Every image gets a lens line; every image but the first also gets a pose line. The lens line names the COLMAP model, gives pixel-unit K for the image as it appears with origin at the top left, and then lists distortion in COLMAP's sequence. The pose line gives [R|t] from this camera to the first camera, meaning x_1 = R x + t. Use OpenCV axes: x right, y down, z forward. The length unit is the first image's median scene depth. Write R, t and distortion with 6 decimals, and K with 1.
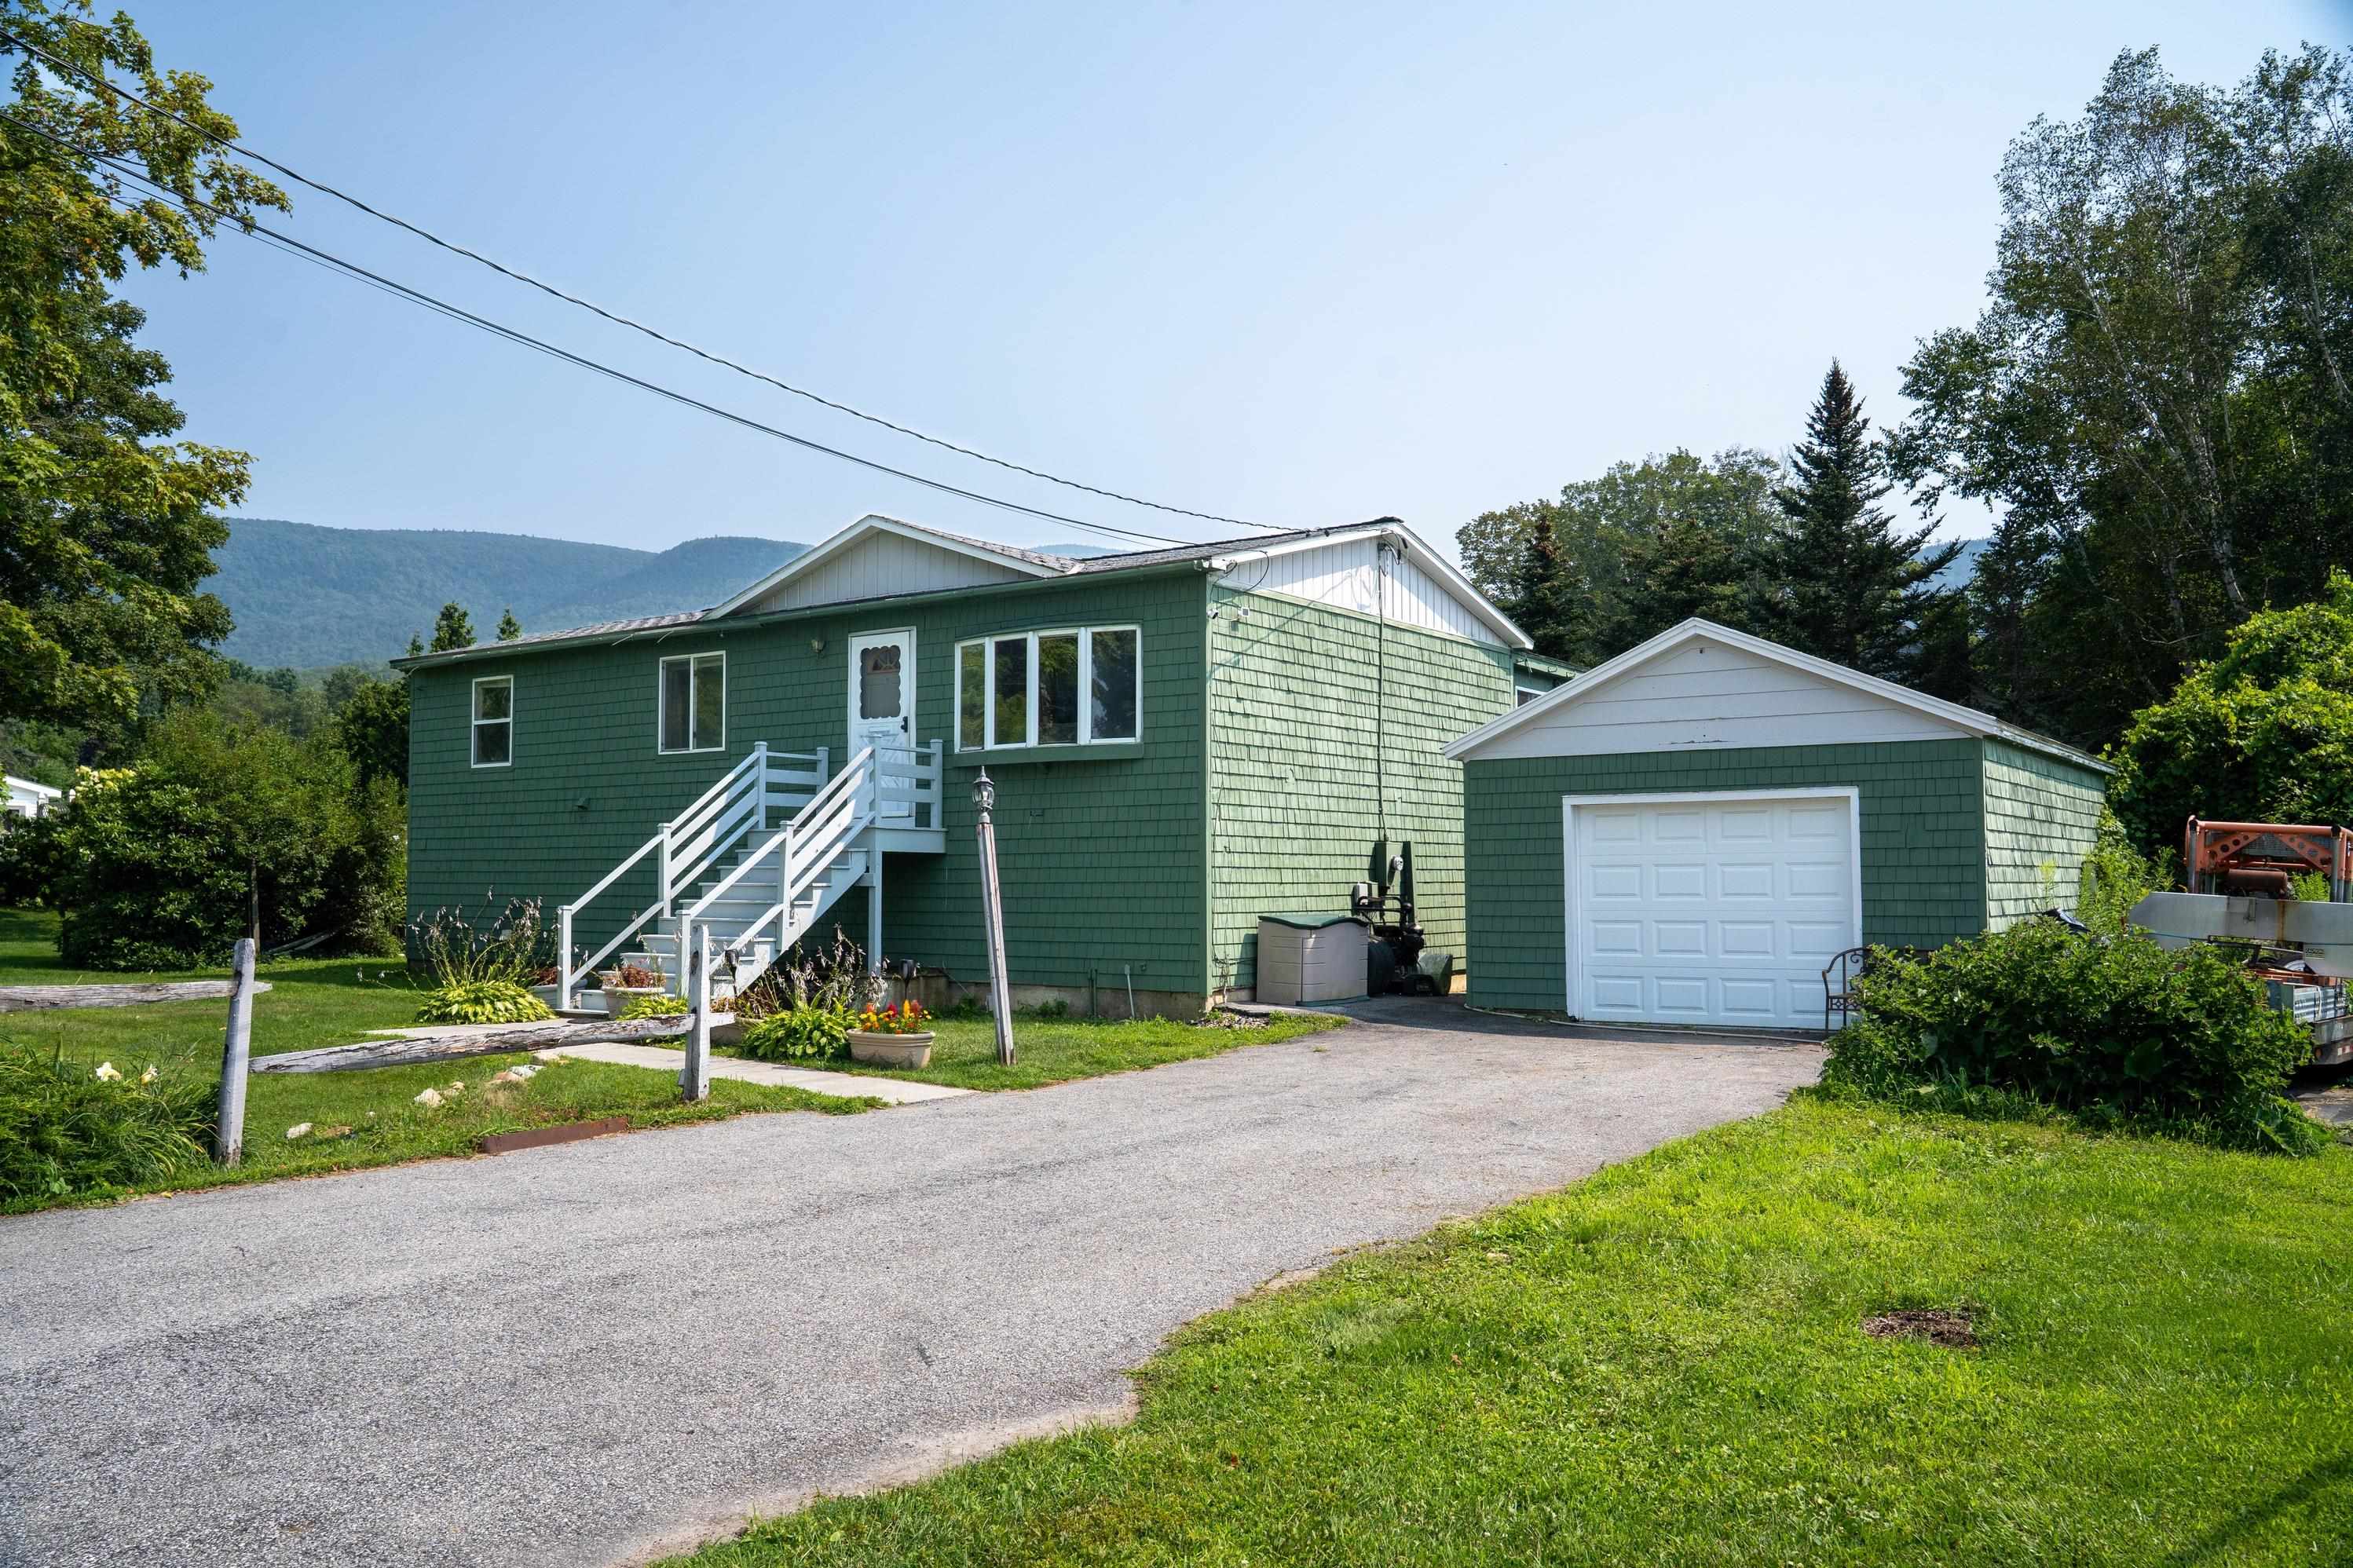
lens RADIAL K [[1872.5, 0, 1128.9], [0, 1872.5, 797.7], [0, 0, 1]] dist [-0.003764, 0.061804]
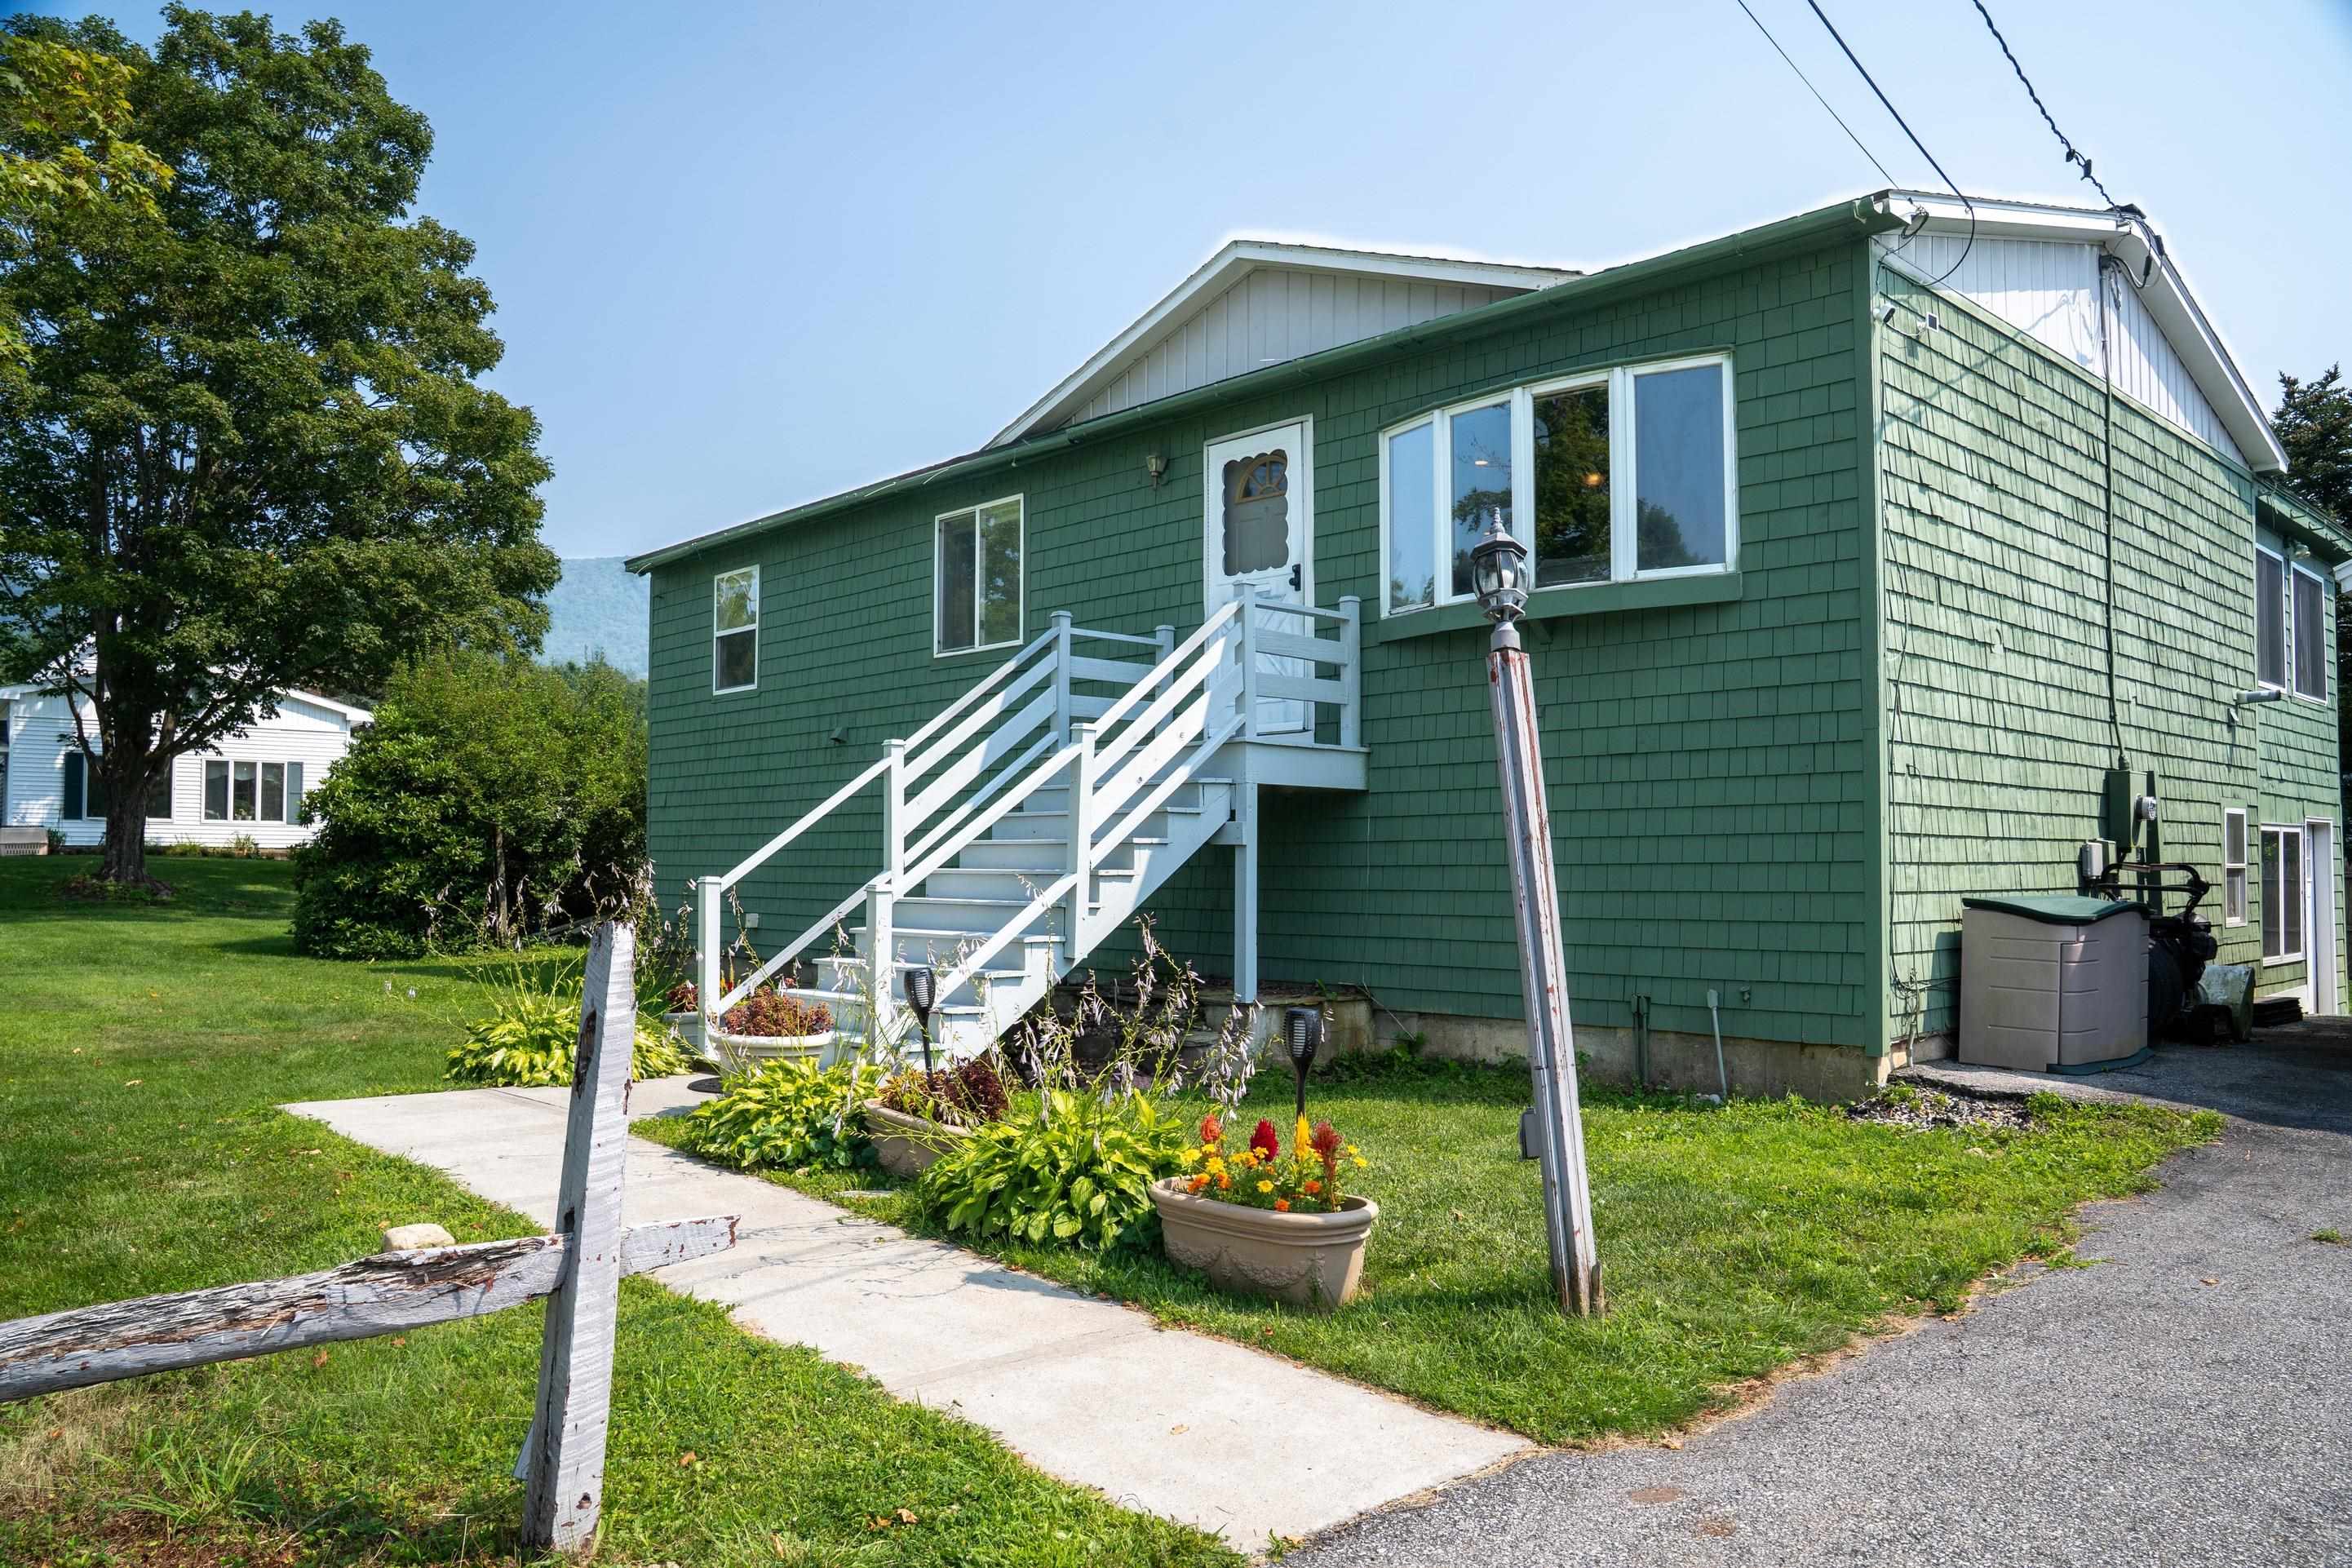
lens RADIAL K [[1719.1, 0, 1168.0], [0, 1719.1, 863.0], [0, 0, 1]] dist [-0.149108, 0.002735]
pose [[0.981187, 0.000212, -0.193062, -0.057538], [0.008052, 0.999084, 0.042019, 0.030593], [0.192894, -0.042783, 0.980286, 0.481155]]
